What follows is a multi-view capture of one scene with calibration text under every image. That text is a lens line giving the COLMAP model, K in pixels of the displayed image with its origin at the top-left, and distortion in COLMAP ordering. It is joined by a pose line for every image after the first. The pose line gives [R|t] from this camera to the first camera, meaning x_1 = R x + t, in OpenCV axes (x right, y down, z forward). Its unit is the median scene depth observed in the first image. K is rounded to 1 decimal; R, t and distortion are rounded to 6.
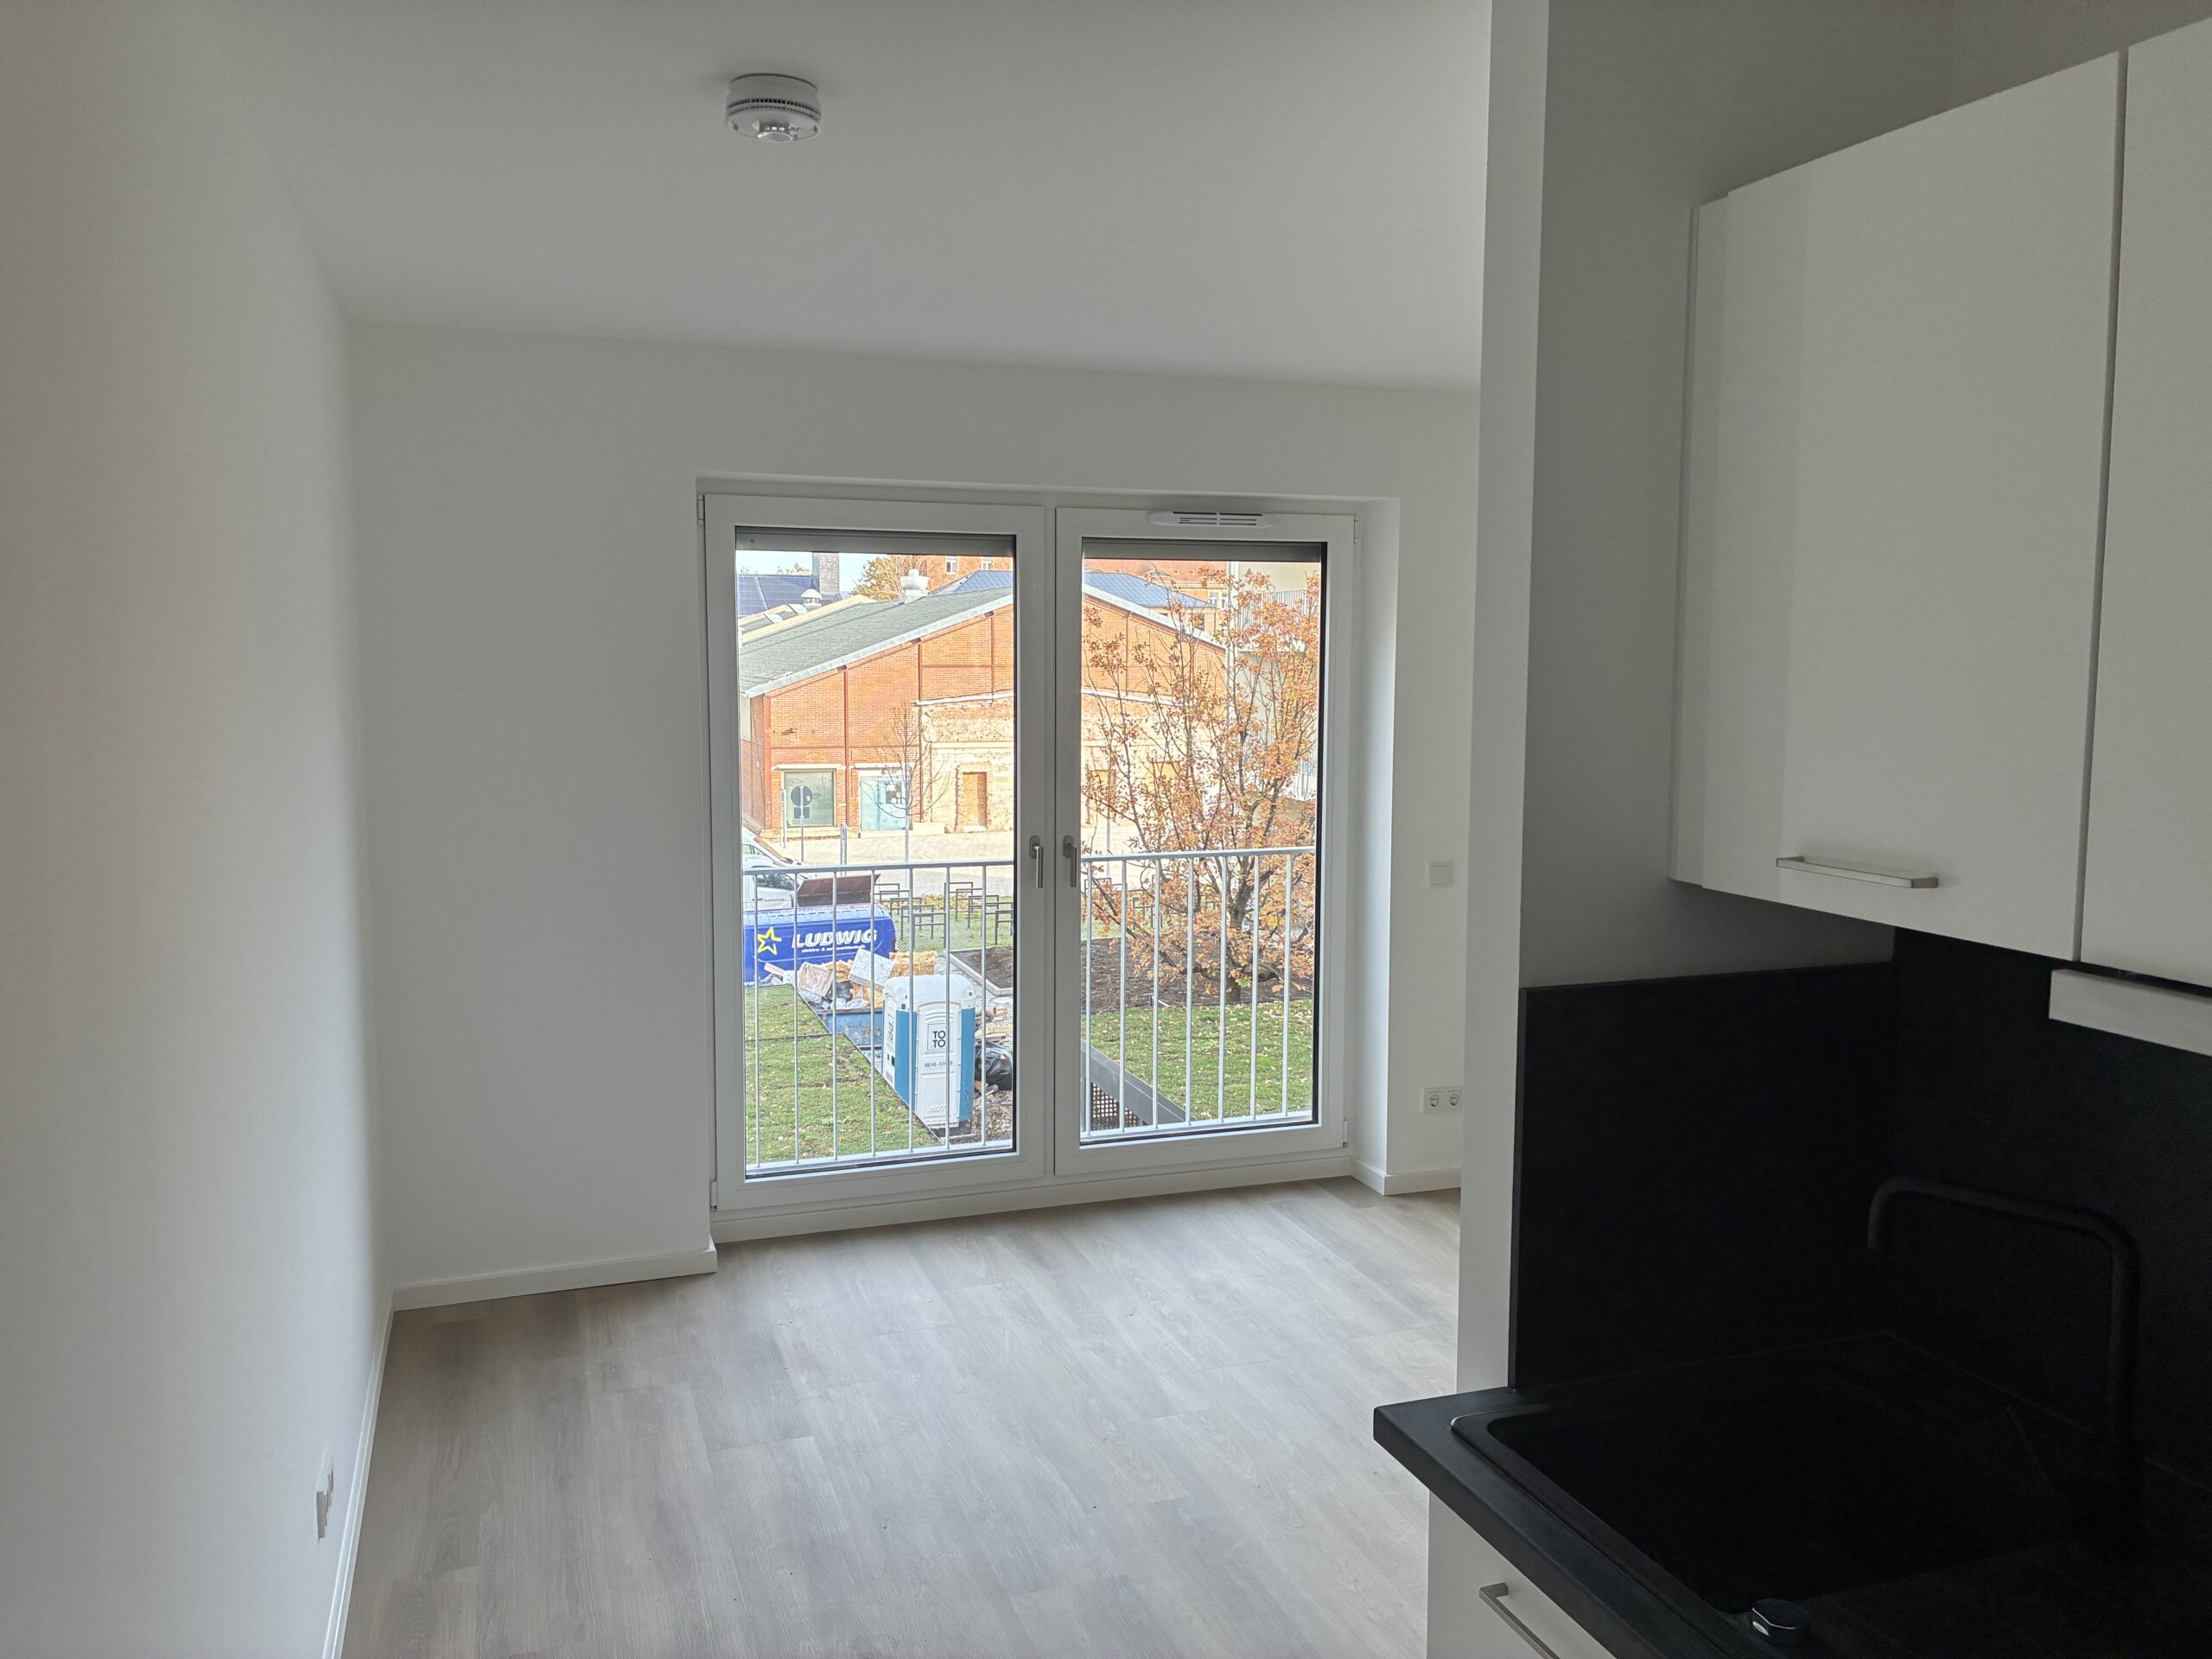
lens RADIAL K [[1645.9, 0, 1094.7], [0, 1645.9, 835.6], [0, 0, 1]] dist [0.047344, -0.049888]
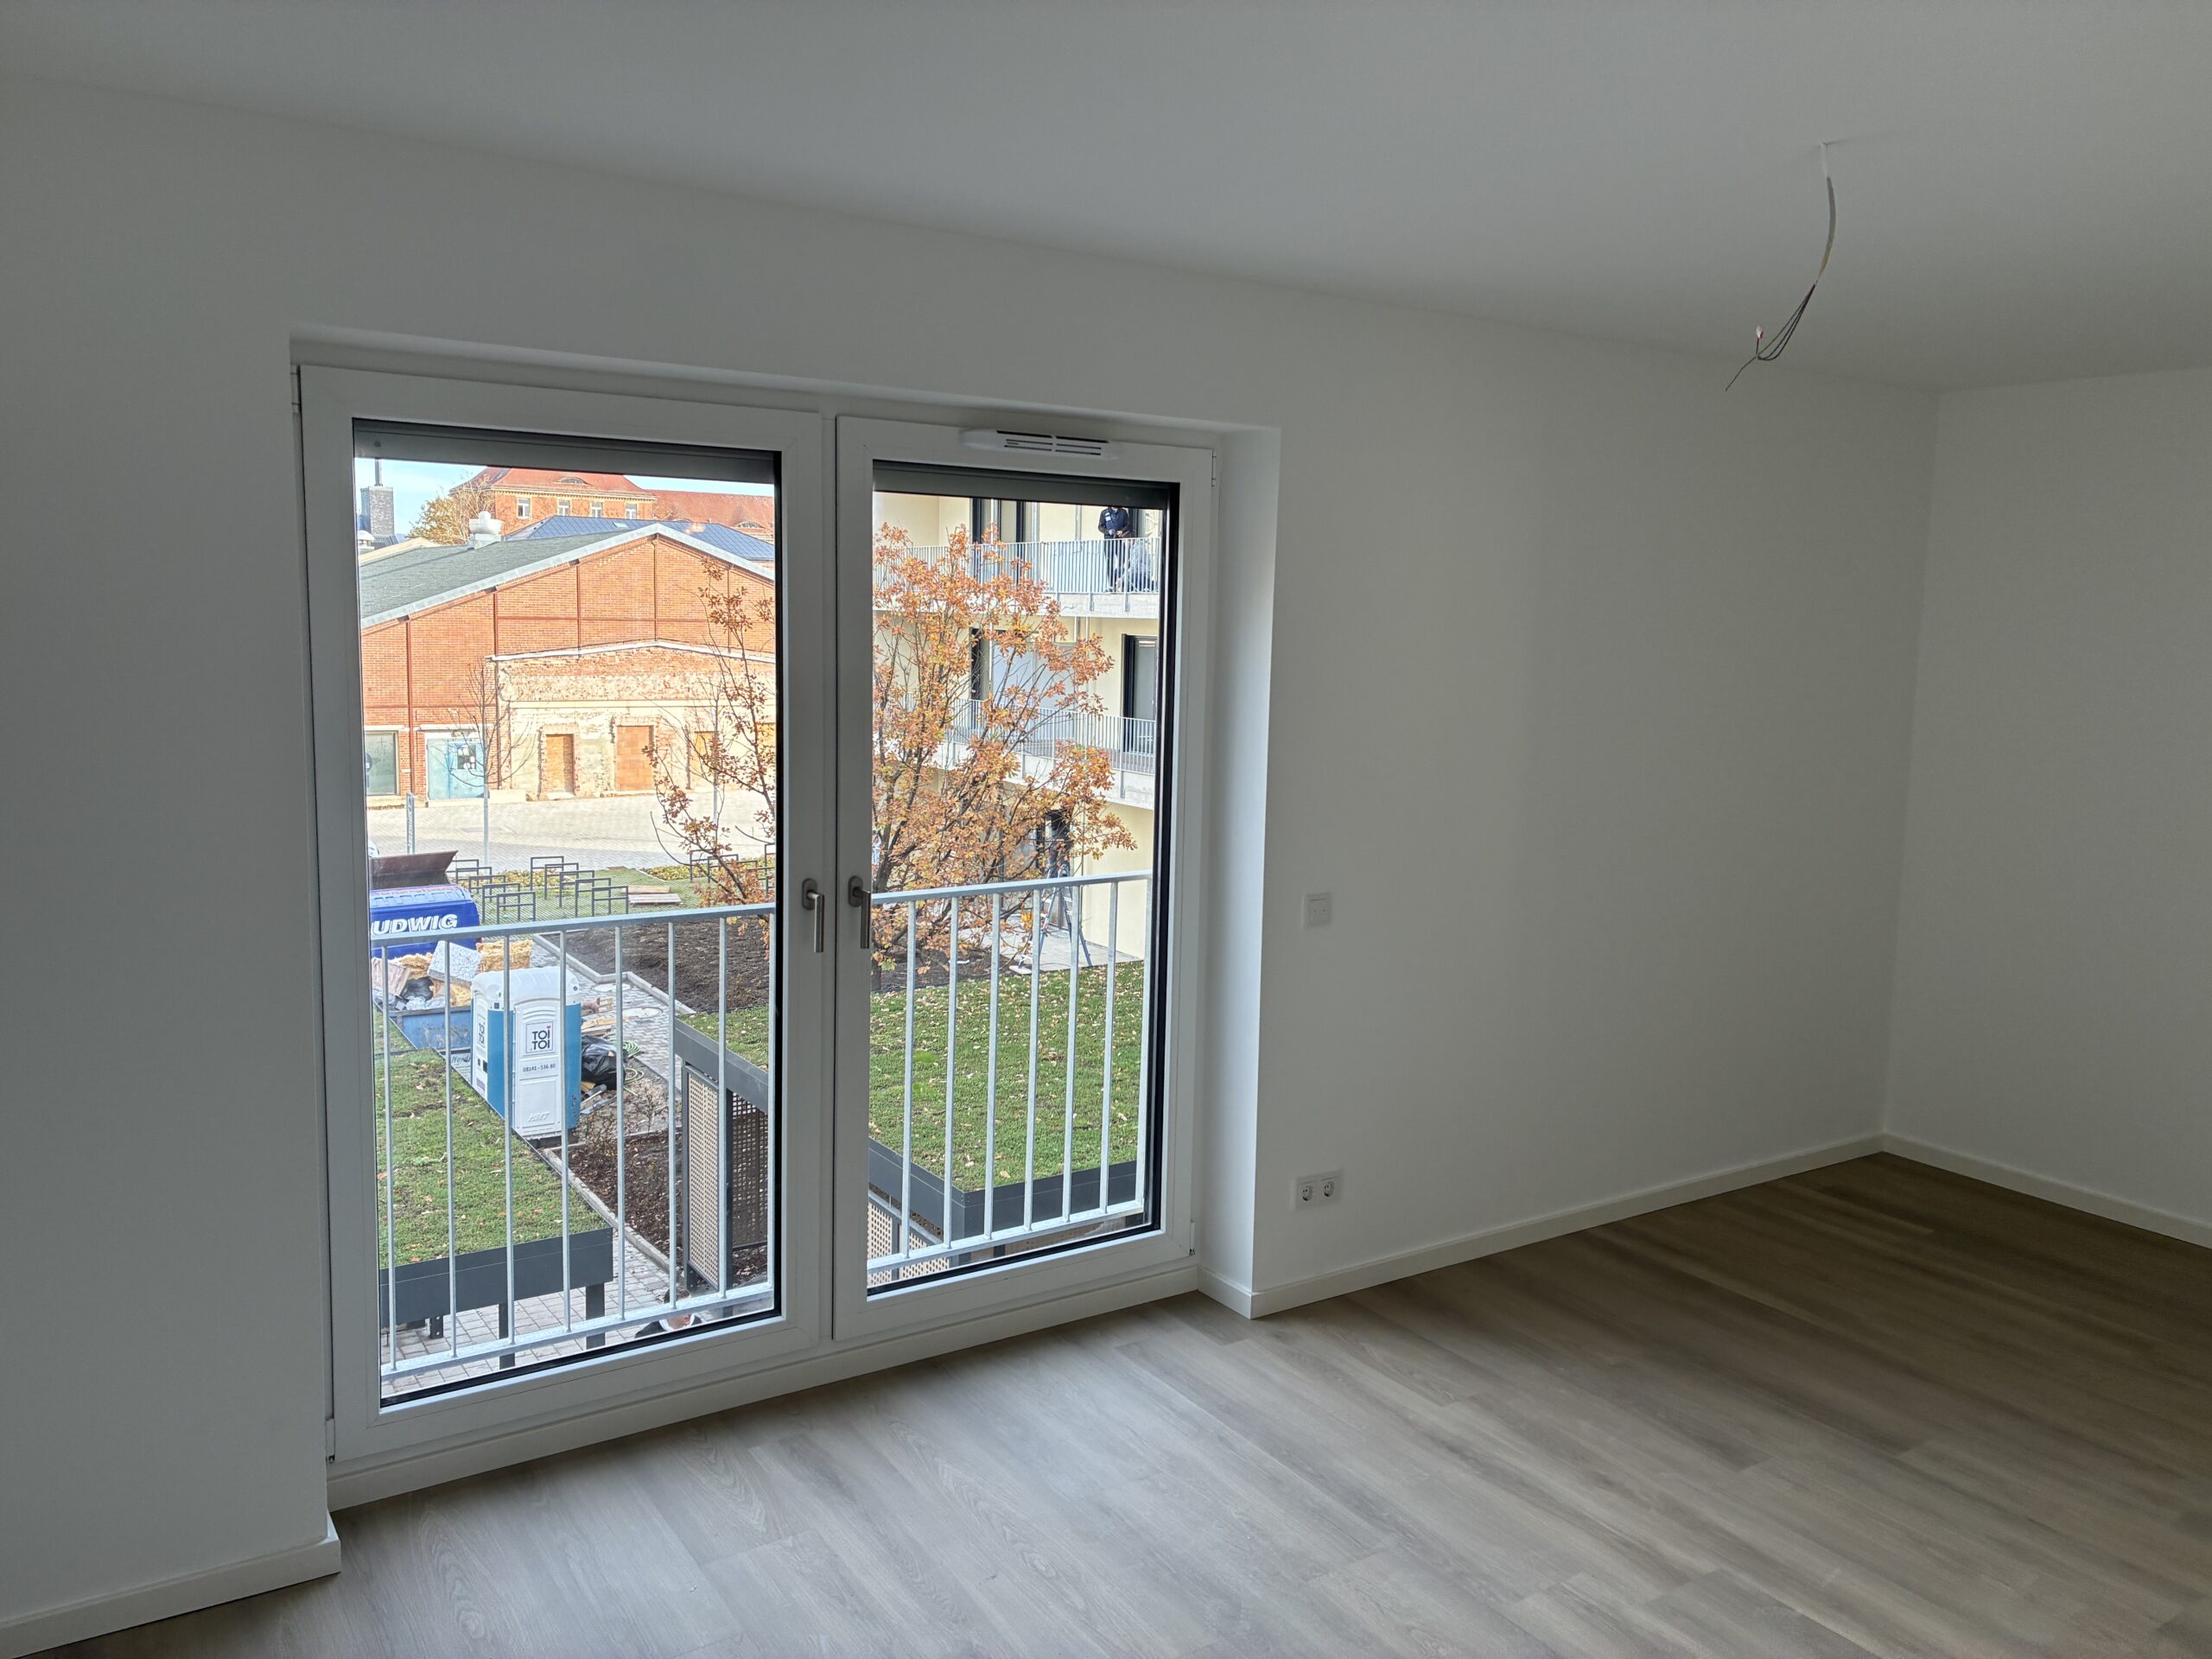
lens RADIAL K [[1645.9, 0, 1104.0], [0, 1645.9, 819.2], [0, 0, 1]] dist [0.047344, -0.049888]
pose [[0.968626, -0.014210, 0.248116, -0.083773], [0.010345, 0.999804, 0.016875, -0.033783], [-0.248307, -0.013778, 0.968583, 0.257508]]
